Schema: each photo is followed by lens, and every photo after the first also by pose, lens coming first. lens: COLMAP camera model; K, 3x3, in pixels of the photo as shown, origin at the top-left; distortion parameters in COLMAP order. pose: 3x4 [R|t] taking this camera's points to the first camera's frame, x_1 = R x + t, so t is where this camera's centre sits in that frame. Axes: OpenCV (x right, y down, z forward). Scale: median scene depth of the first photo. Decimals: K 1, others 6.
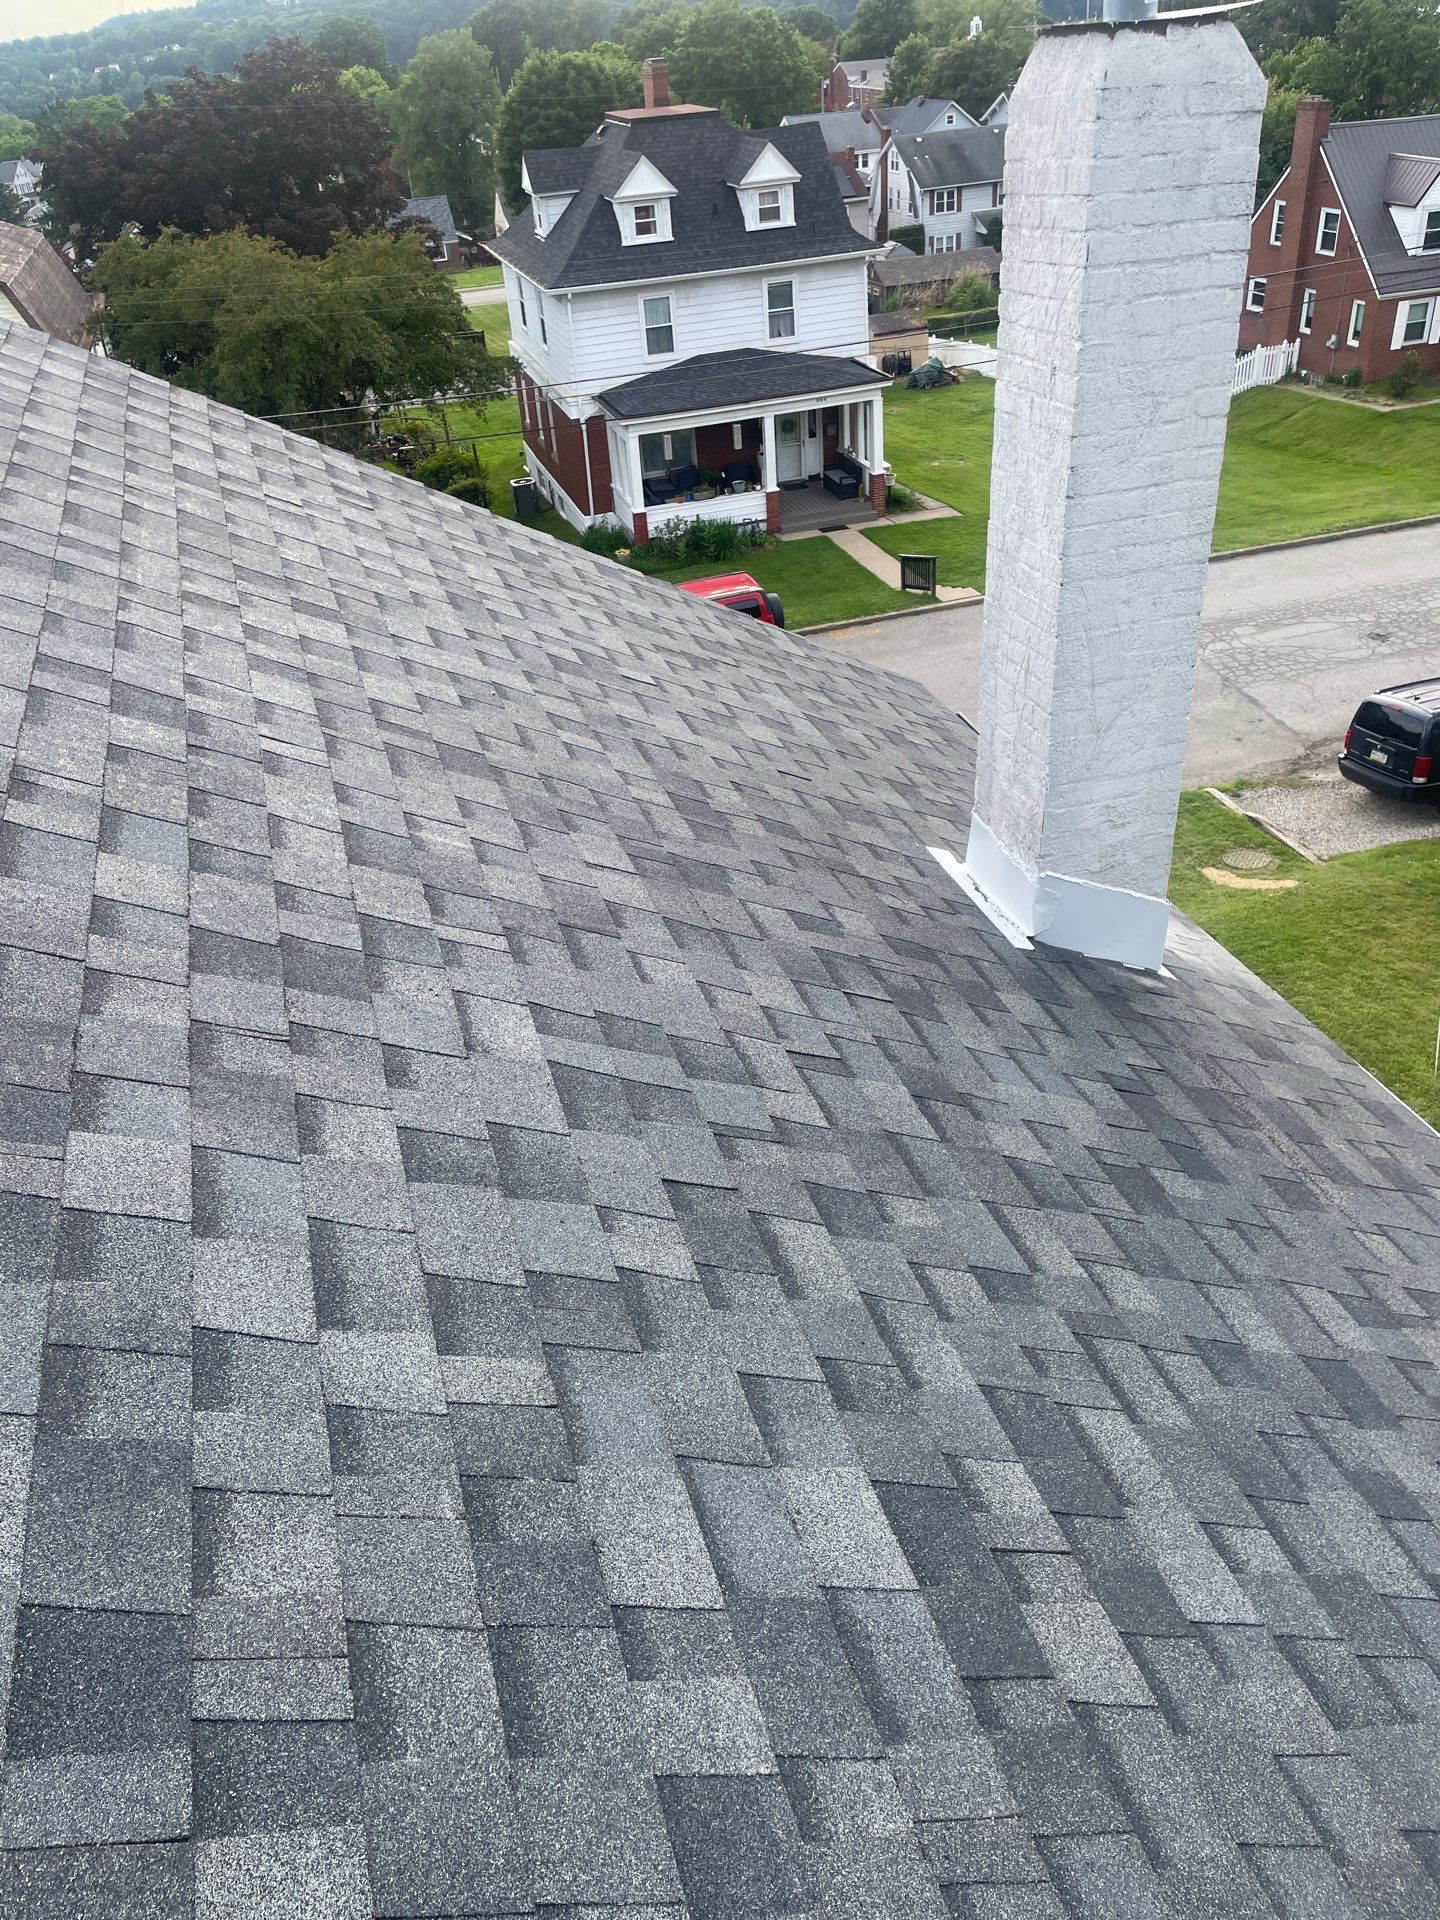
lens RADIAL K [[1443.1, 0, 727.2], [0, 1443.1, 950.0], [0, 0, 1]] dist [0.085529, -0.115791]
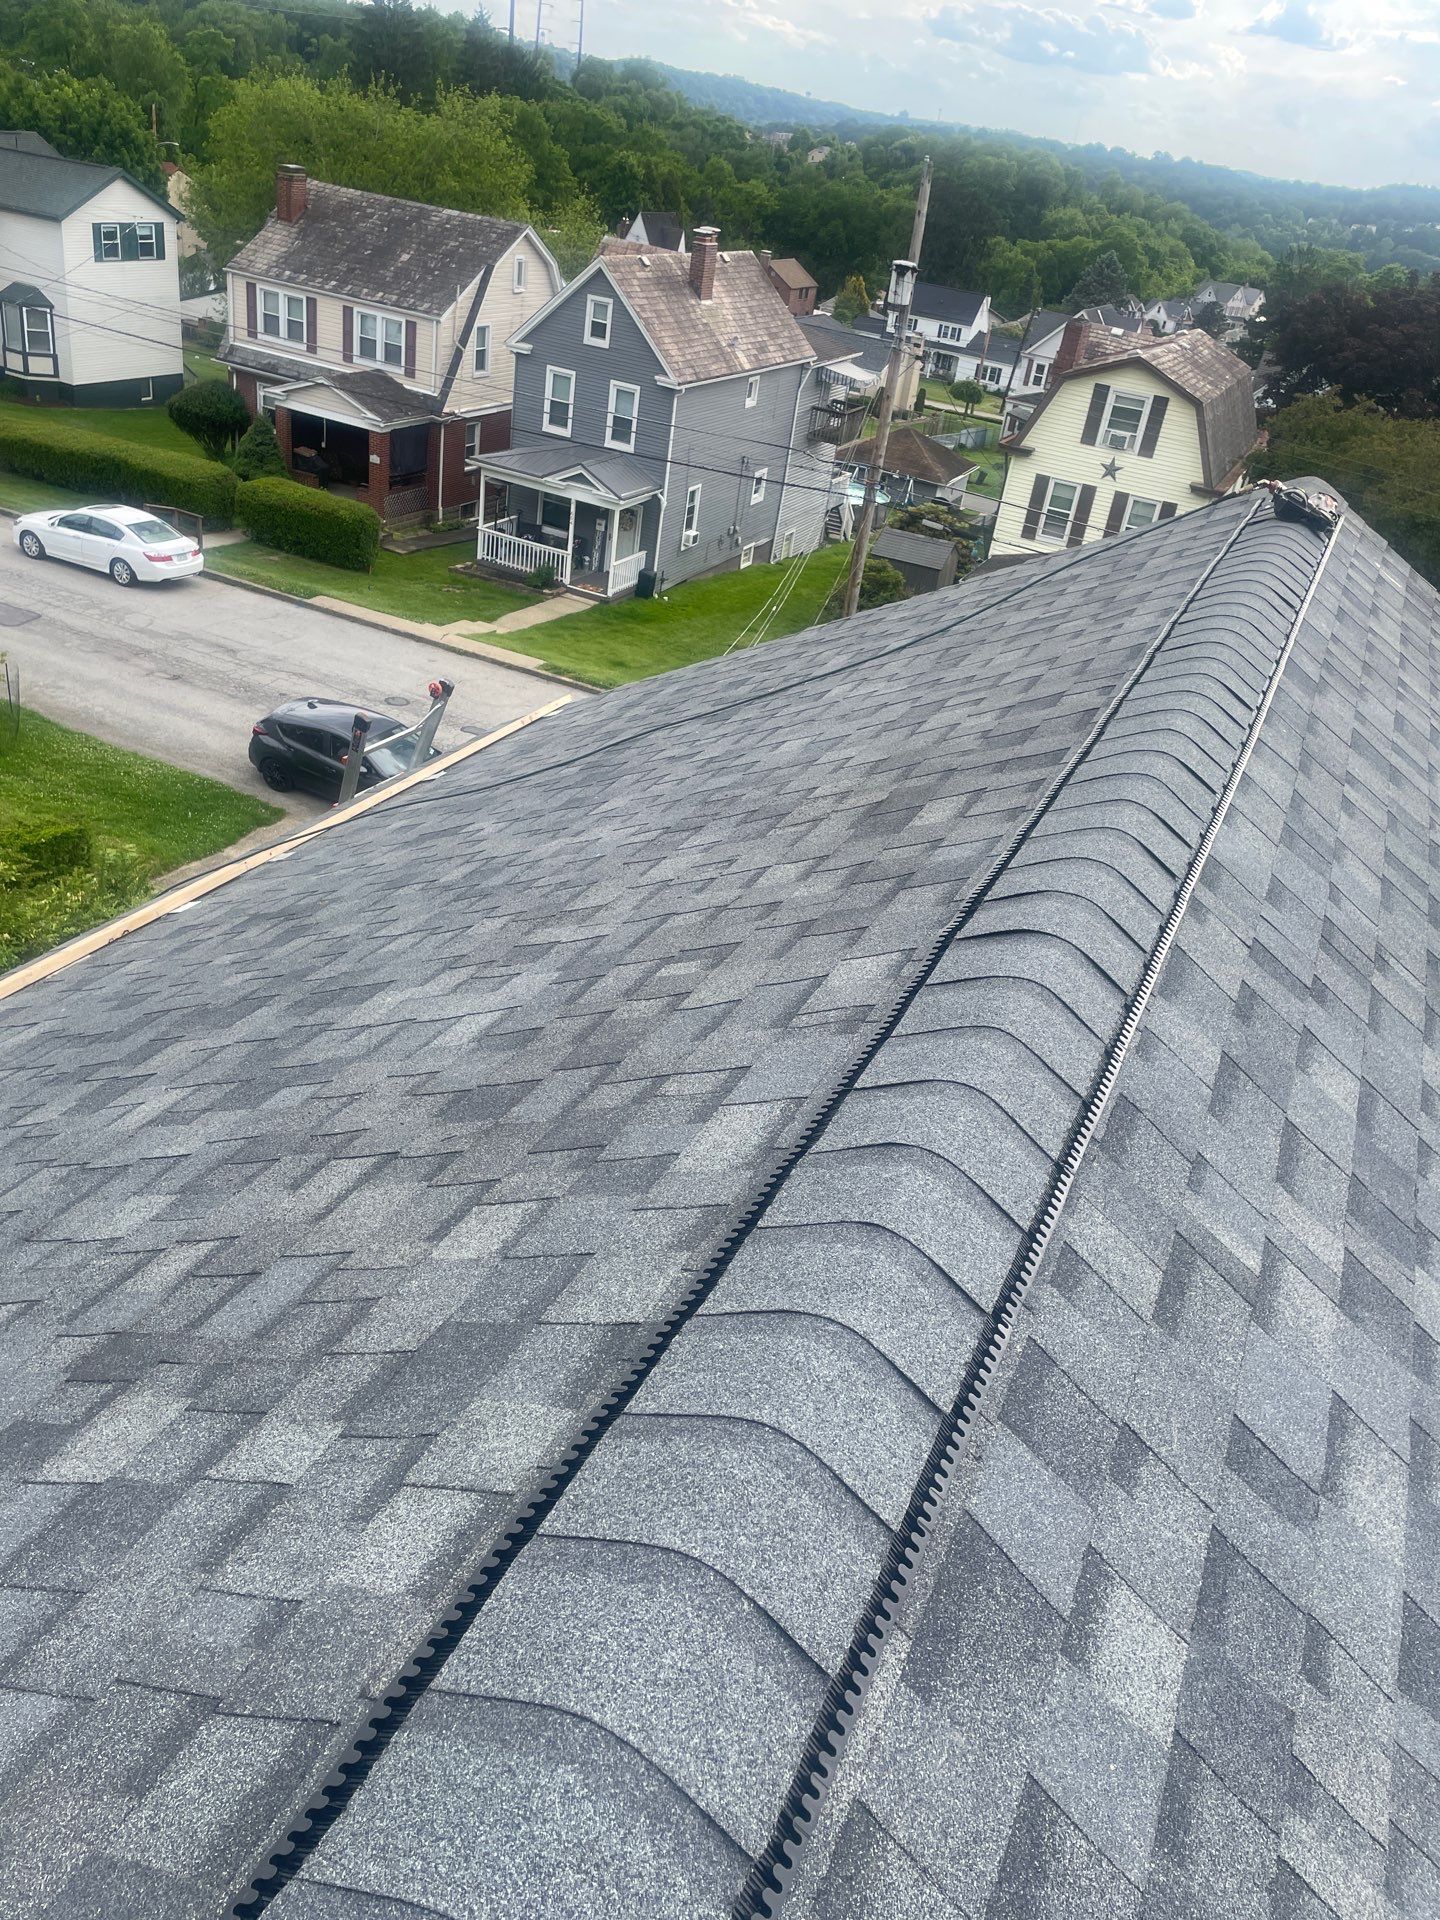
lens RADIAL K [[1443.1, 0, 727.2], [0, 1443.1, 950.0], [0, 0, 1]] dist [0.085529, -0.115791]
pose [[0.729727, 0.481105, -0.485836, -0.205842], [-0.518934, 0.852368, 0.064627, 0.061753], [0.445203, 0.204956, 0.871657, -0.229186]]
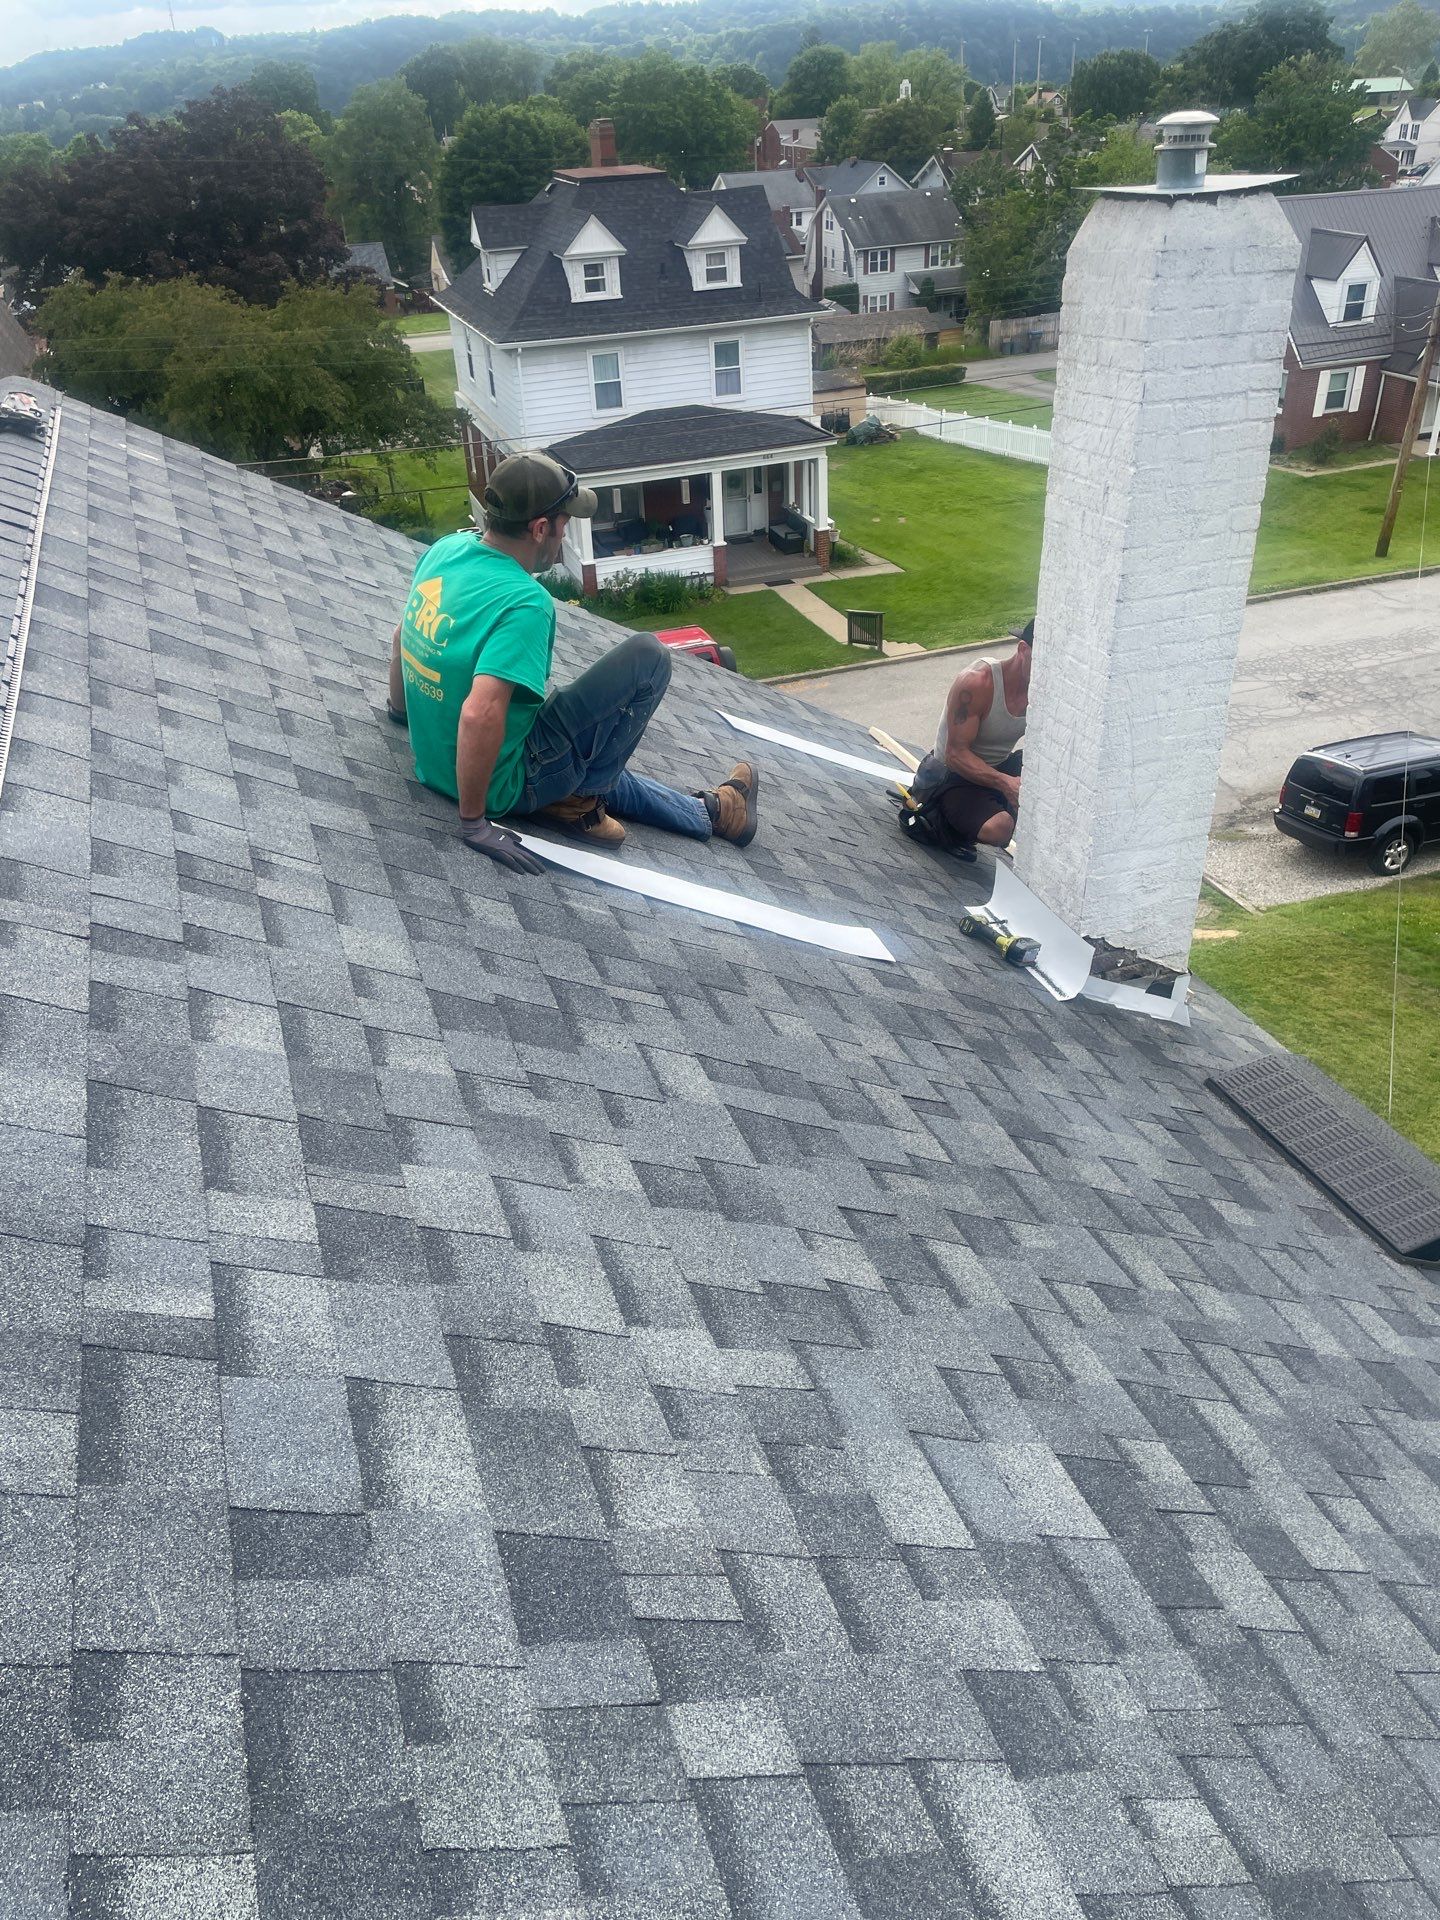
lens RADIAL K [[1444.2, 0, 725.4], [0, 1444.2, 972.0], [0, 0, 1]] dist [0.085618, -0.114629]
pose [[0.998877, 0.000563, 0.047373, -0.124175], [0.000209, 0.999868, -0.016275, -0.007067], [-0.047376, 0.016267, 0.998745, -0.104486]]
